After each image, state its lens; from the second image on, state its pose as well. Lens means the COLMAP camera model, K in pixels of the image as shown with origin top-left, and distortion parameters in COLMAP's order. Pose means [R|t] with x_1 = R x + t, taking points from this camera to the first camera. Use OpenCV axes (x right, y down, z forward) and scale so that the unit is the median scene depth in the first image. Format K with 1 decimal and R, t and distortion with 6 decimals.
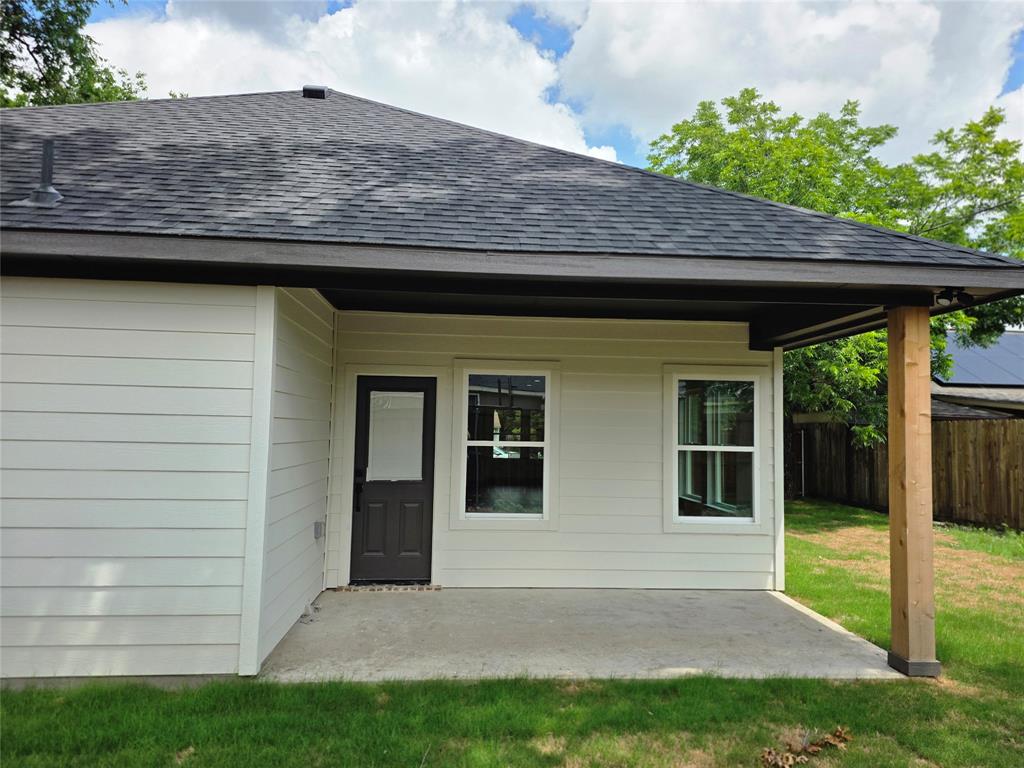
lens RADIAL K [[678.3, 0, 510.4], [0, 678.3, 381.2], [0, 0, 1]] dist [0.097303, -0.078945]
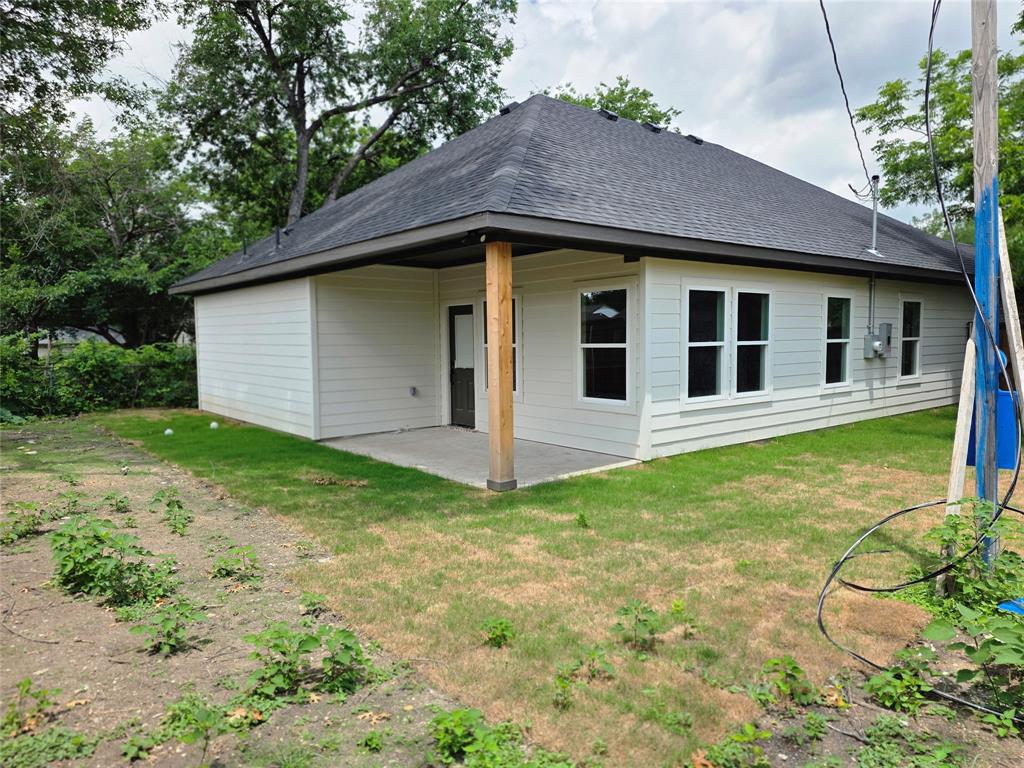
lens RADIAL K [[678.3, 0, 510.4], [0, 678.3, 381.2], [0, 0, 1]] dist [0.097303, -0.078945]
pose [[0.570452, 0.025663, -0.820930, 1.261472], [0.082512, 0.992665, 0.088368, 0.039029], [0.817176, -0.118146, 0.564150, 0.142842]]
